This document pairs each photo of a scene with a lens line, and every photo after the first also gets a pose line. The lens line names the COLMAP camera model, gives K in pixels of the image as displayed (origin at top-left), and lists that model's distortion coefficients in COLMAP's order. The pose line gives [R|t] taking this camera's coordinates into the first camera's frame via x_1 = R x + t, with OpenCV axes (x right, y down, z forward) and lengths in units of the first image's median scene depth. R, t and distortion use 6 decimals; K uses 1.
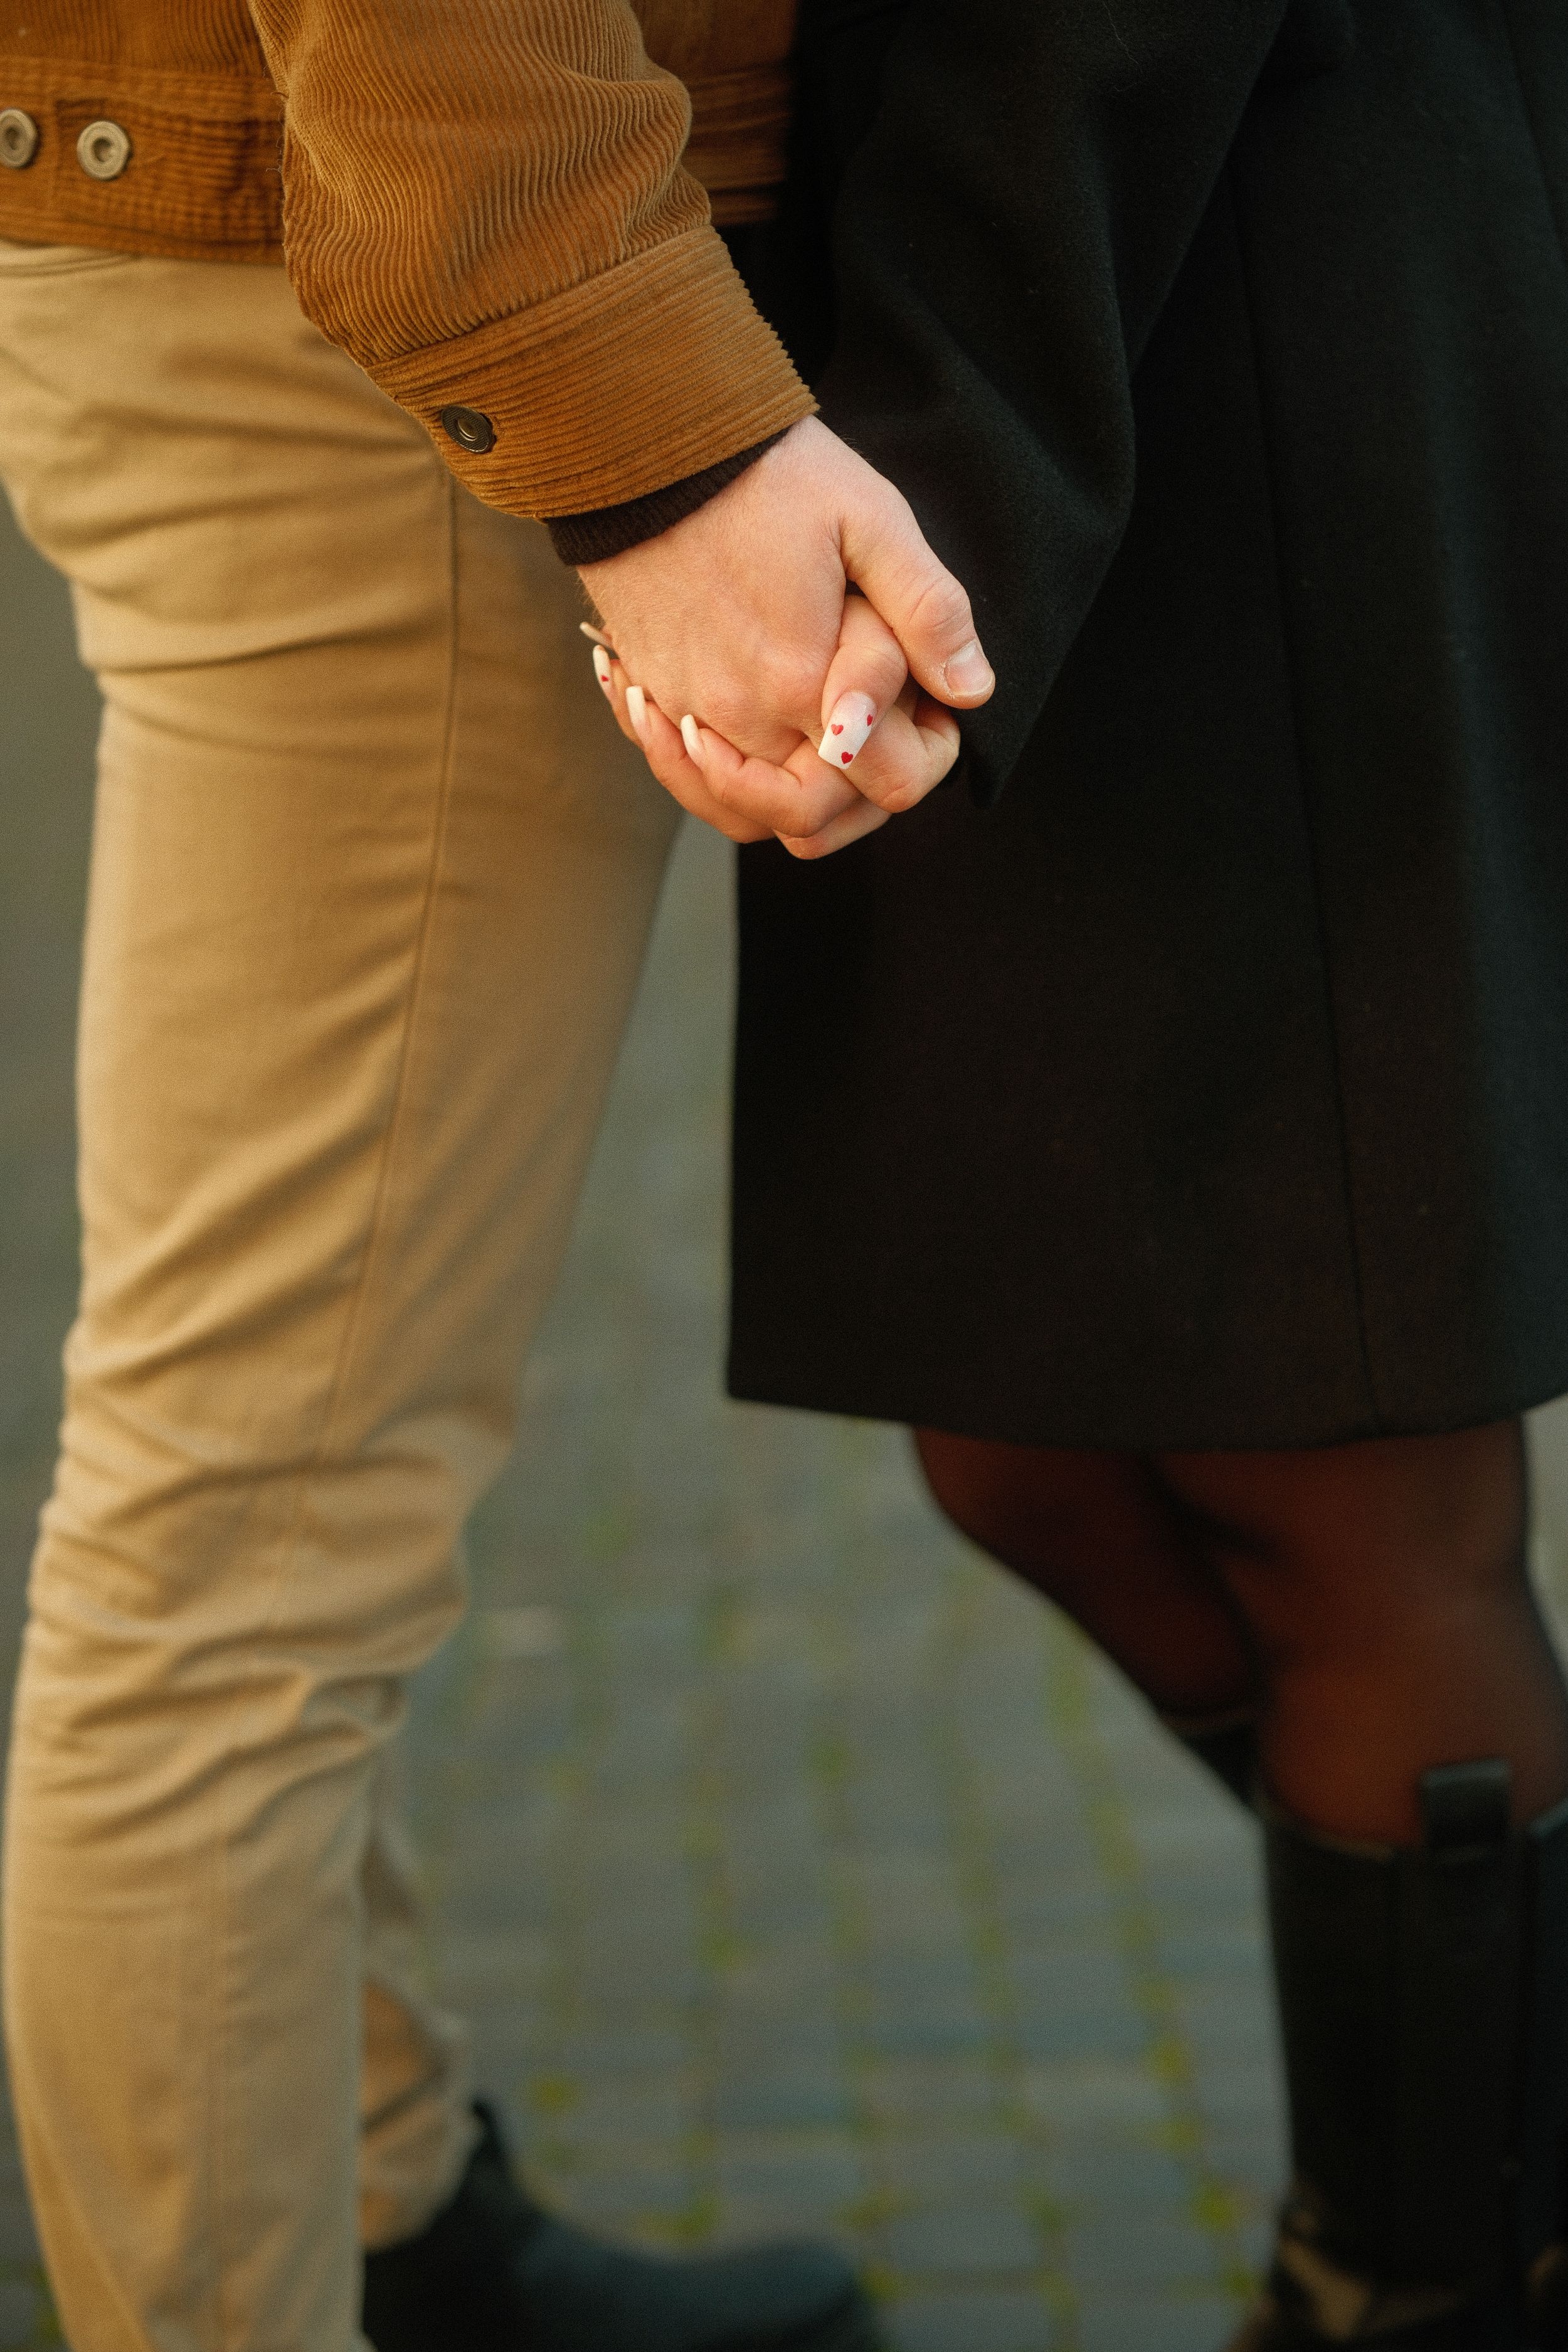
lens RADIAL K [[7723.2, 0, 784.0], [0, 7723.2, 1176.0], [0, 0, 1]] dist [0.060572, 0.078542]
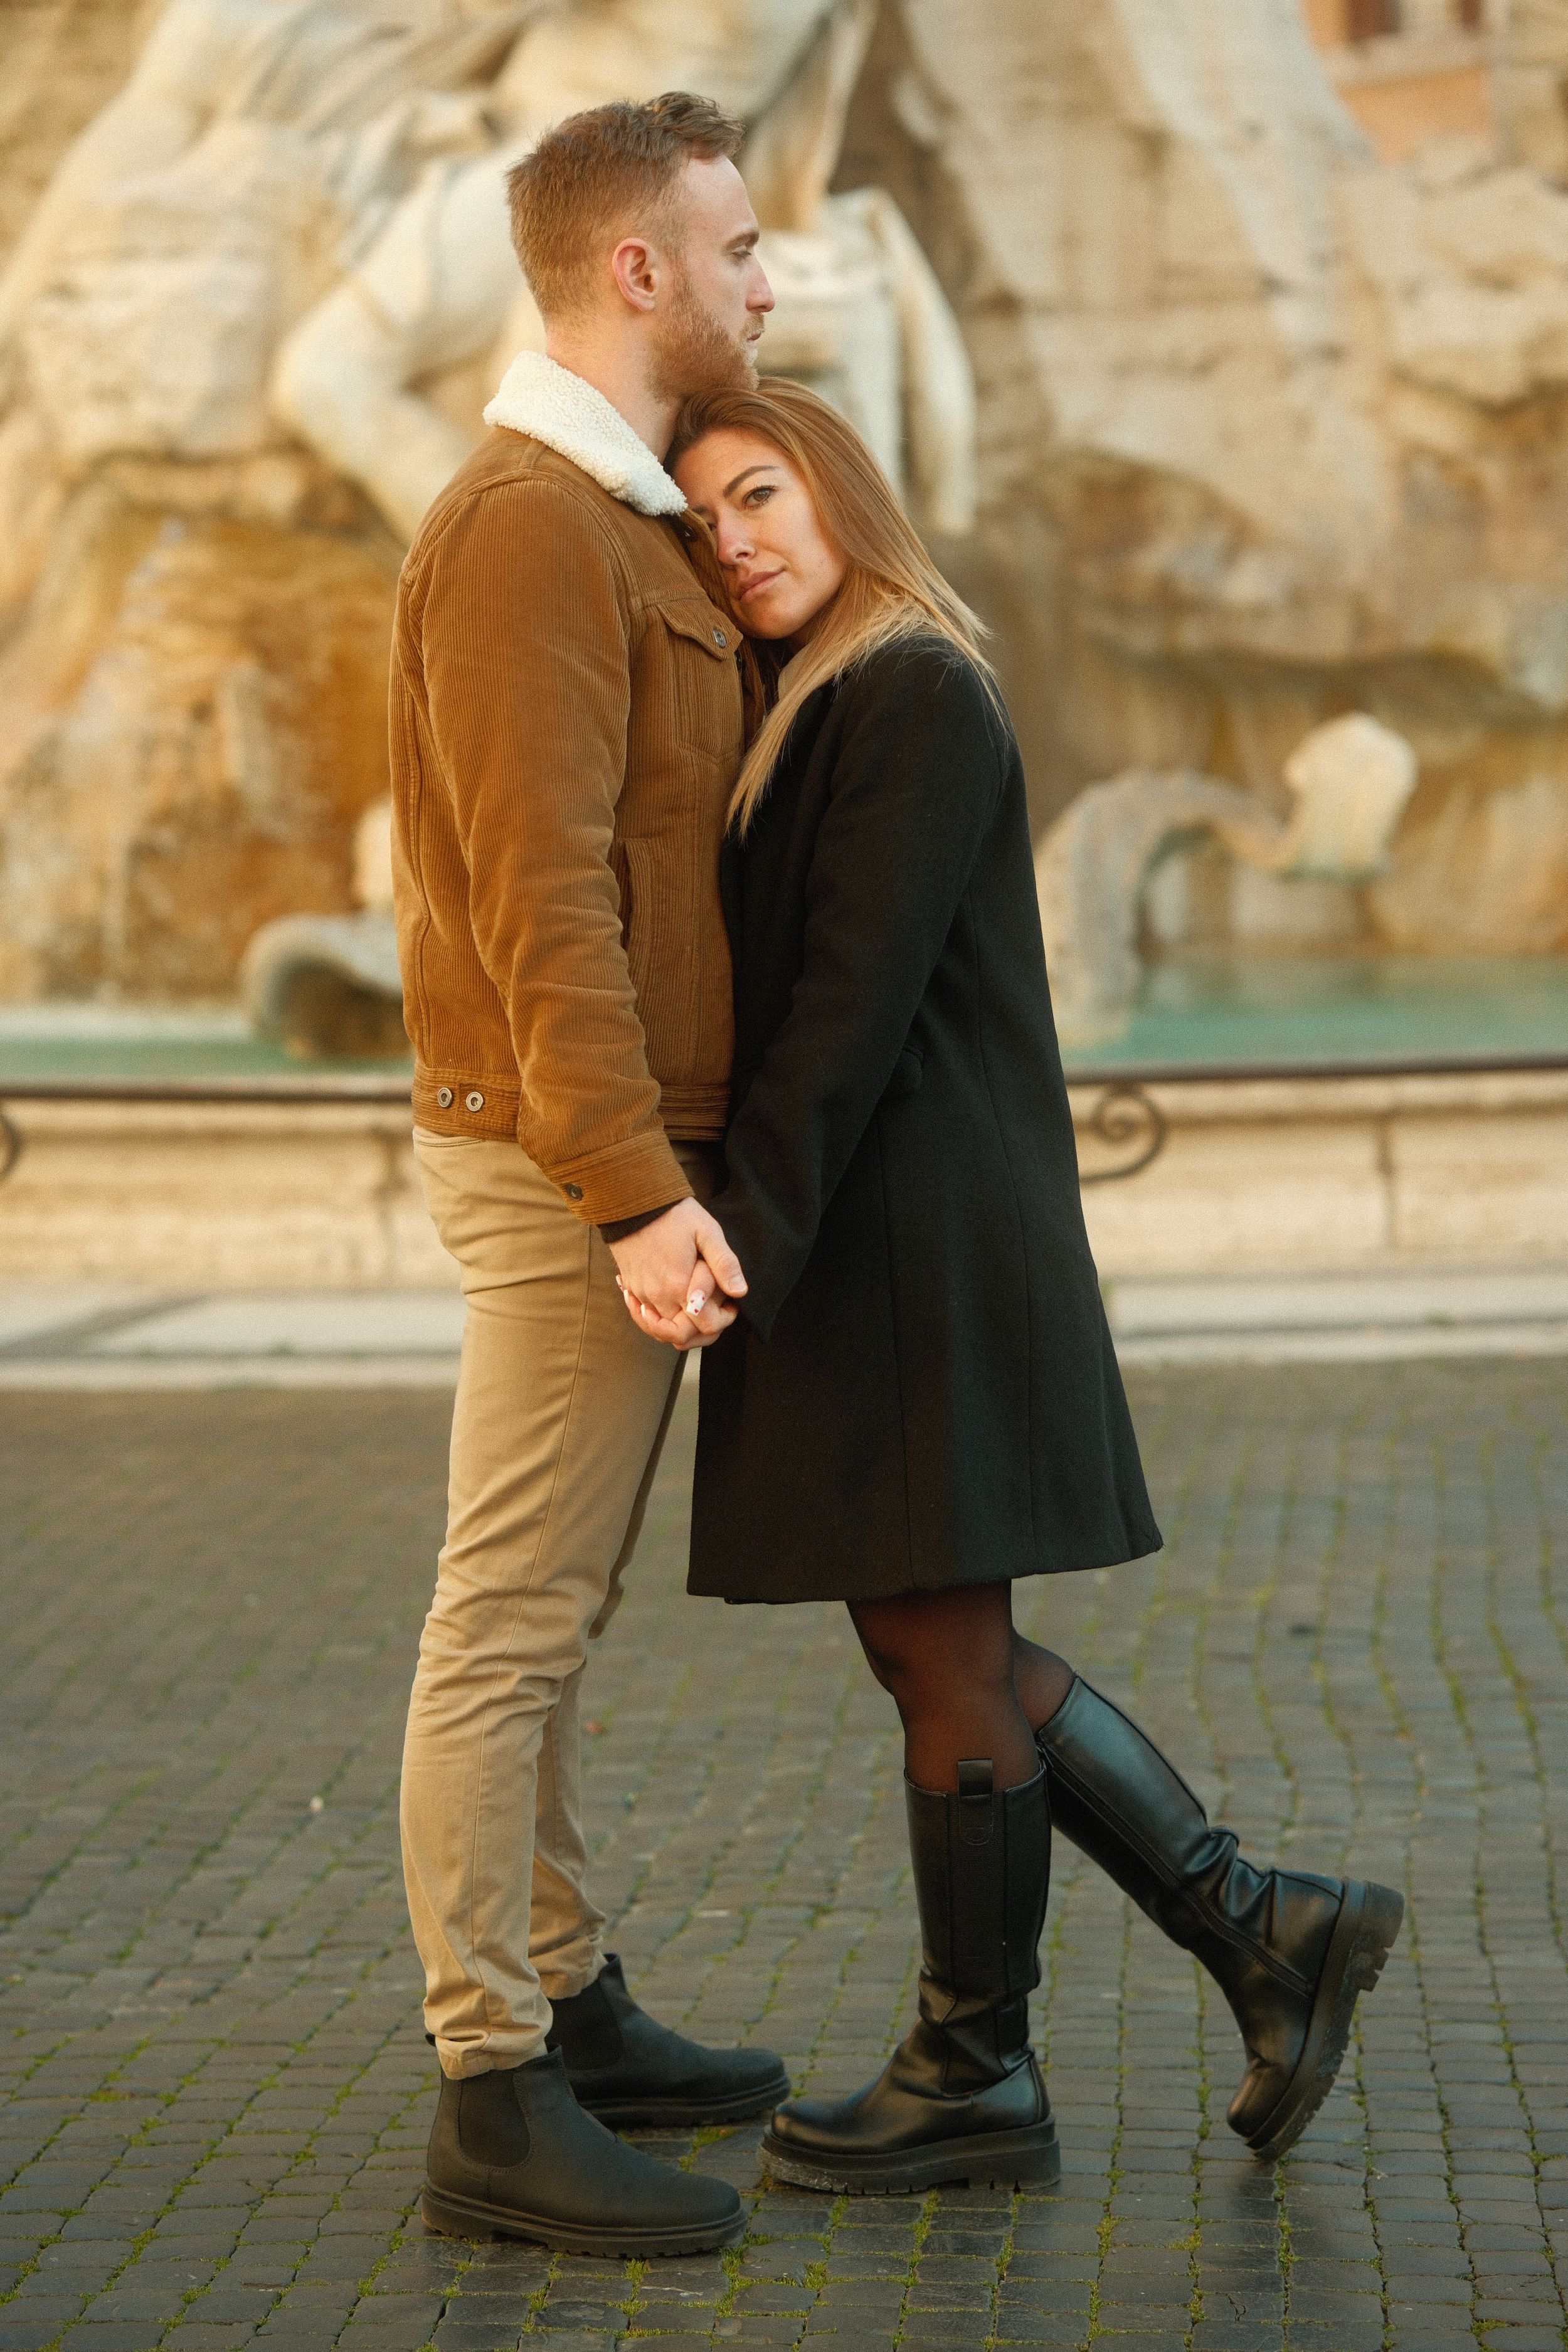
lens RADIAL K [[5618.2, 0, 784.0], [0, 5618.2, 1176.0], [0, 0, 1]] dist [0.474097, -0.031846]
pose [[0.996861, 0.046099, -0.064361, 0.151594], [-0.054617, 0.988985, -0.137570, 0.163214], [0.057310, 0.140653, 0.988399, -0.974155]]
